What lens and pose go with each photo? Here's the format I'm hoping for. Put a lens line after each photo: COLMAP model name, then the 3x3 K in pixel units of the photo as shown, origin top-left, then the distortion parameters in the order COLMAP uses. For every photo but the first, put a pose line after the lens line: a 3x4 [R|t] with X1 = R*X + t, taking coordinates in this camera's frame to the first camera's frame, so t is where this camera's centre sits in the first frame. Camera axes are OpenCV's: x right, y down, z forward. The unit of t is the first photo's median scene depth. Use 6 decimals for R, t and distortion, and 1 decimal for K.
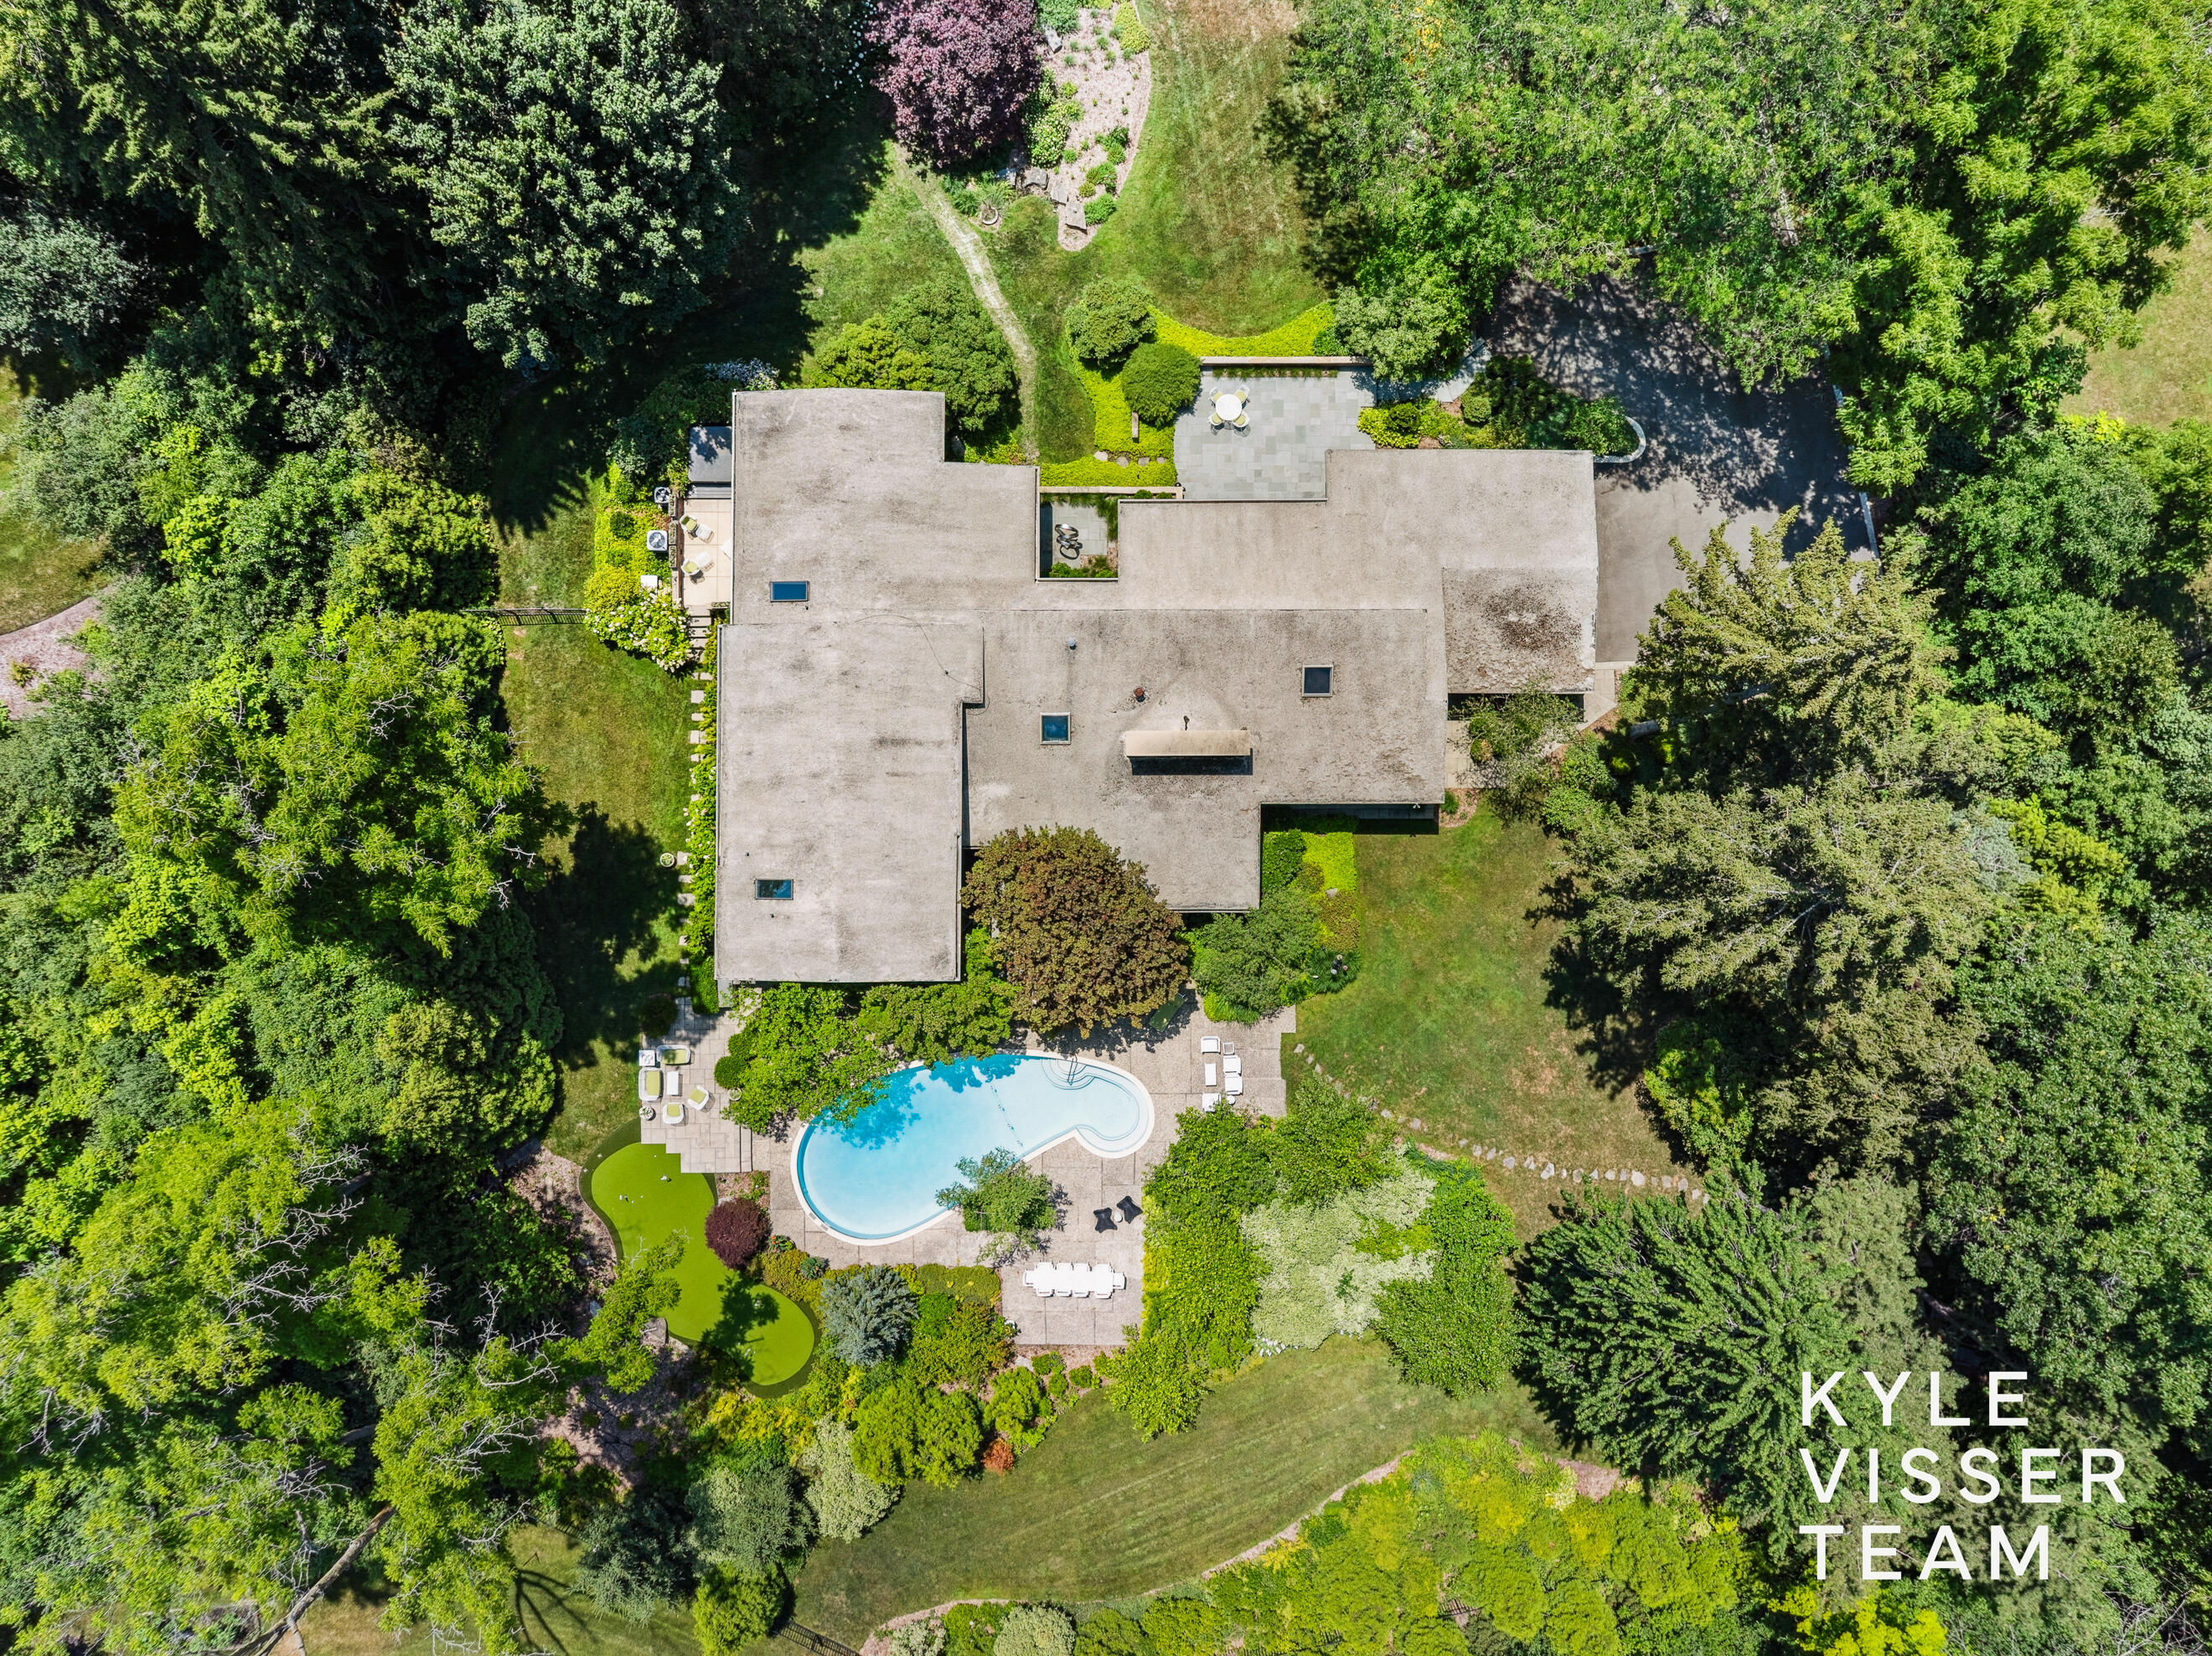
lens RADIAL K [[1570.8, 0, 1100.6], [0, 1570.8, 831.1], [0, 0, 1]] dist [-0.006866, -0.014665]
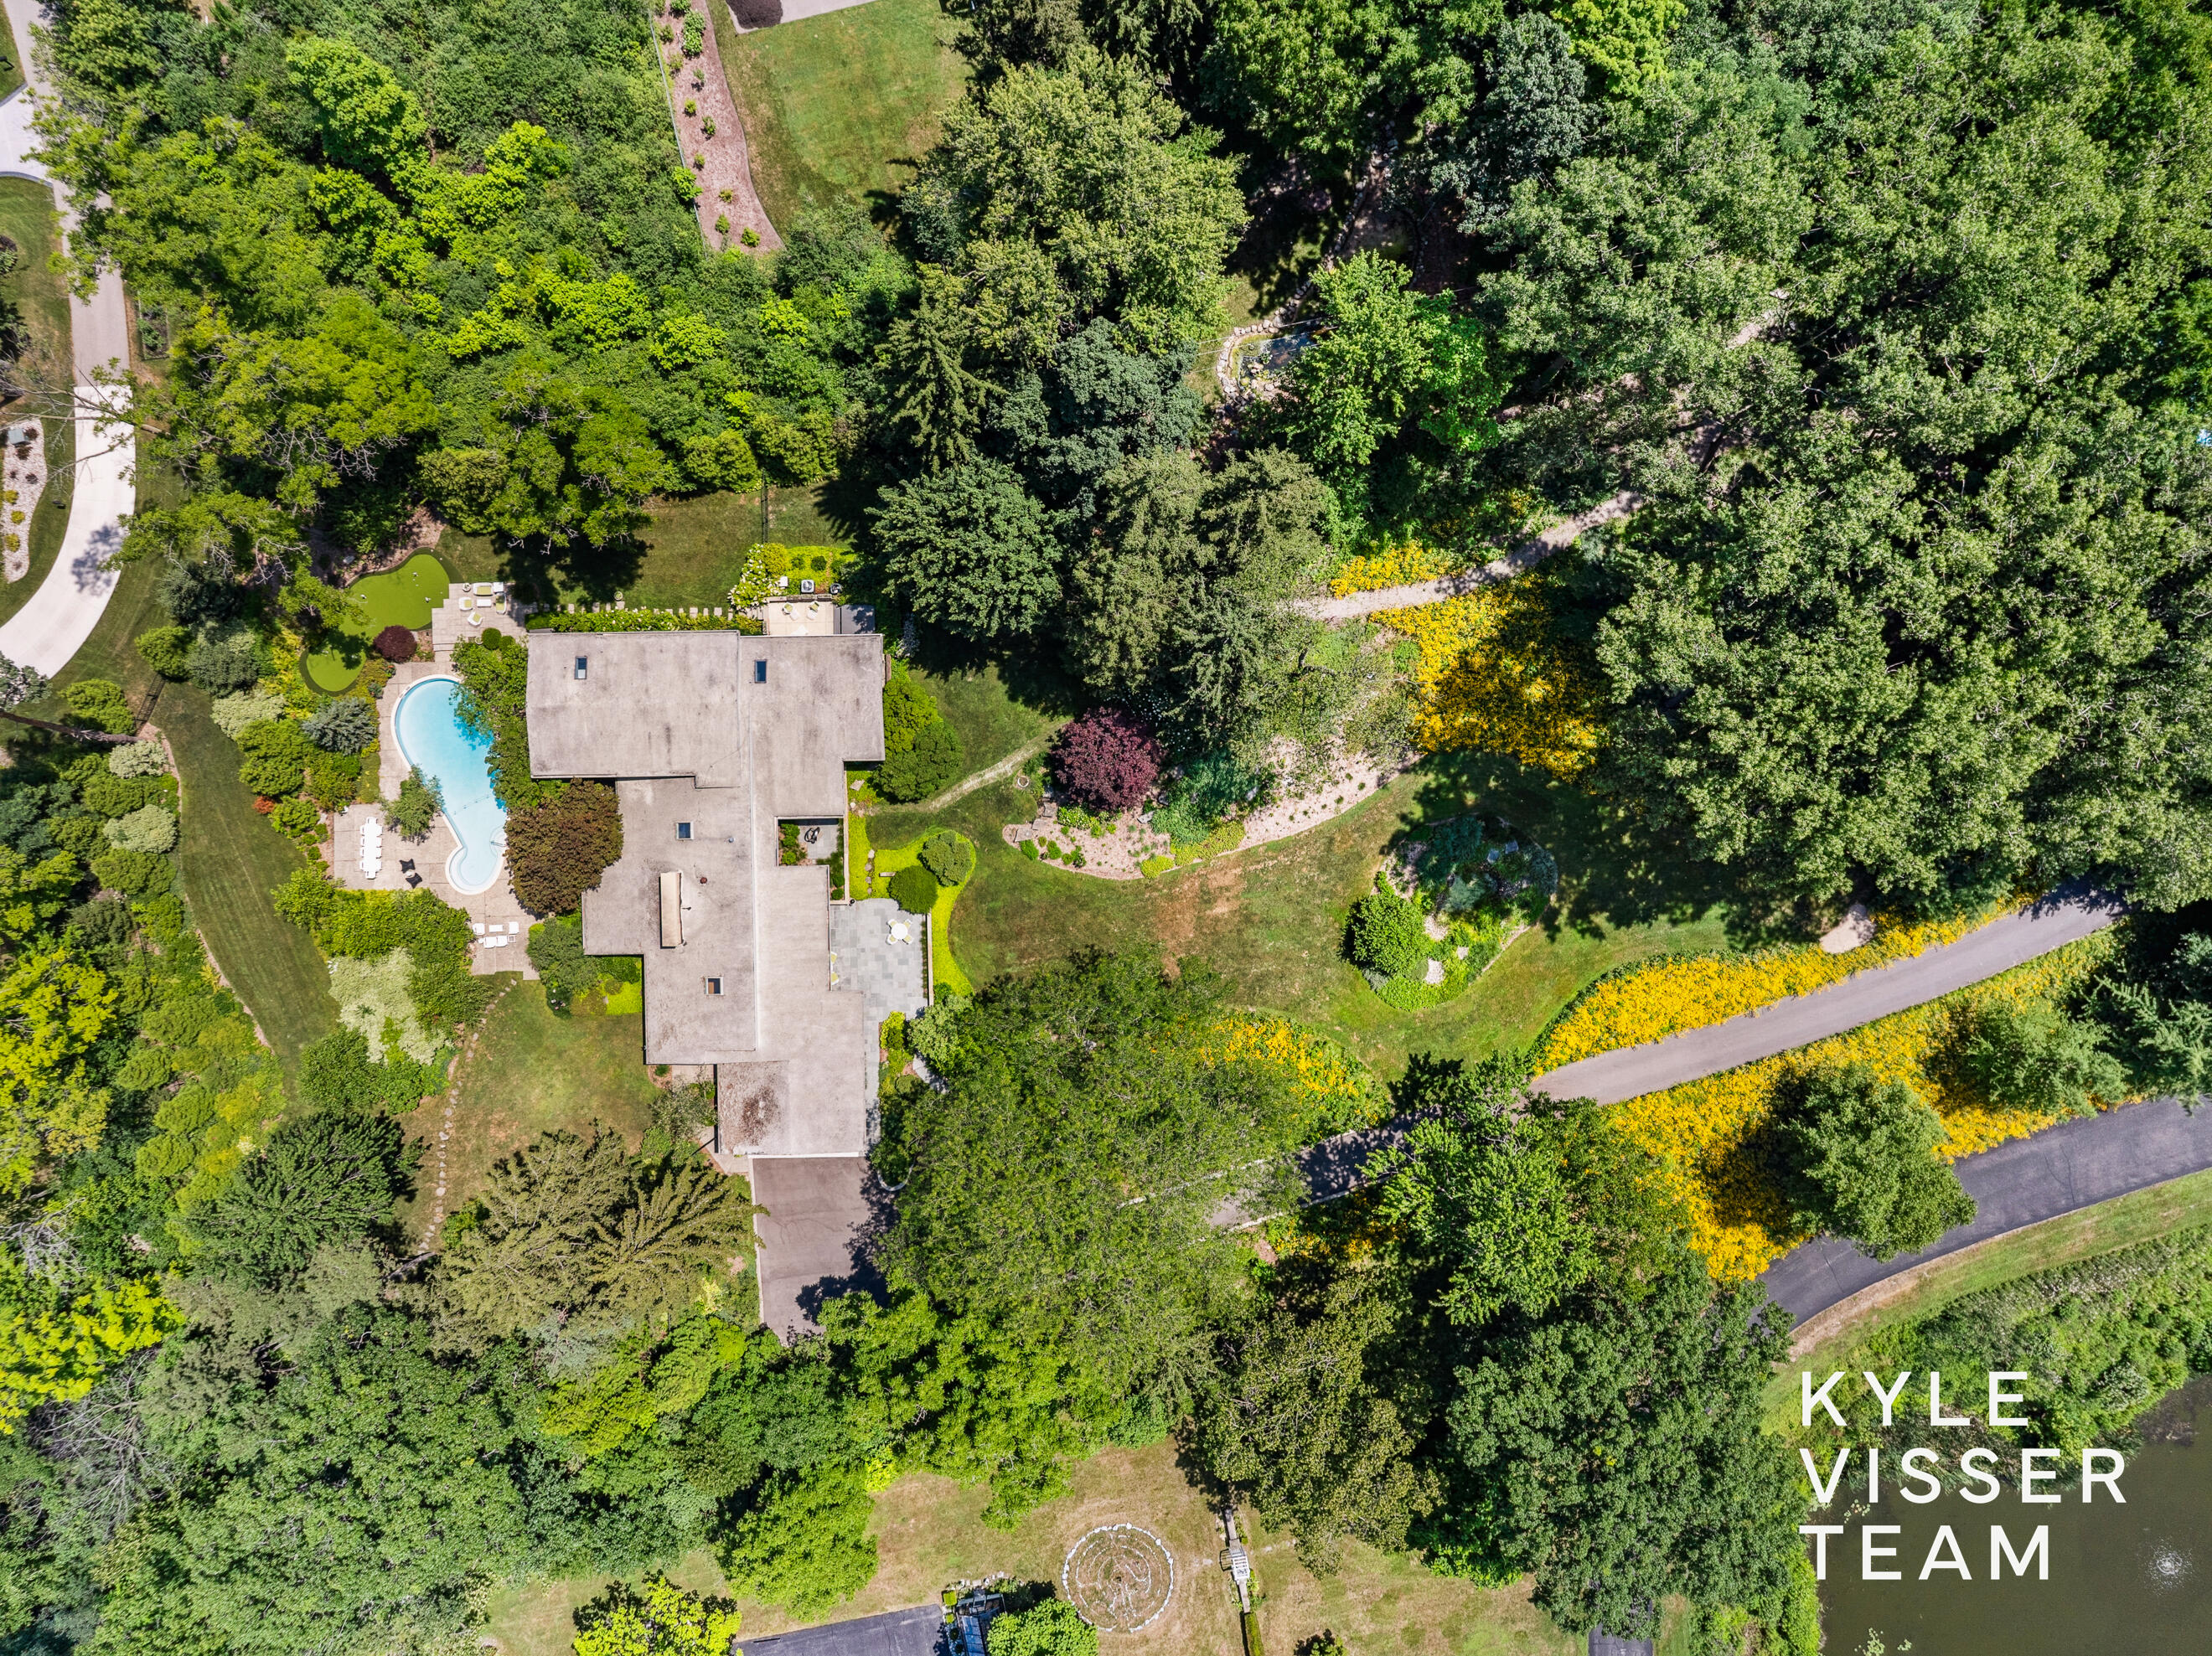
lens RADIAL K [[1570.8, 0, 1102.8], [0, 1570.8, 828.1], [0, 0, 1]] dist [-0.006866, -0.014665]
pose [[0.020591, 0.999690, -0.014004, 0.001185], [-0.999441, 0.020951, 0.026046, -0.526601], [0.026332, 0.013460, 0.999563, -0.628448]]
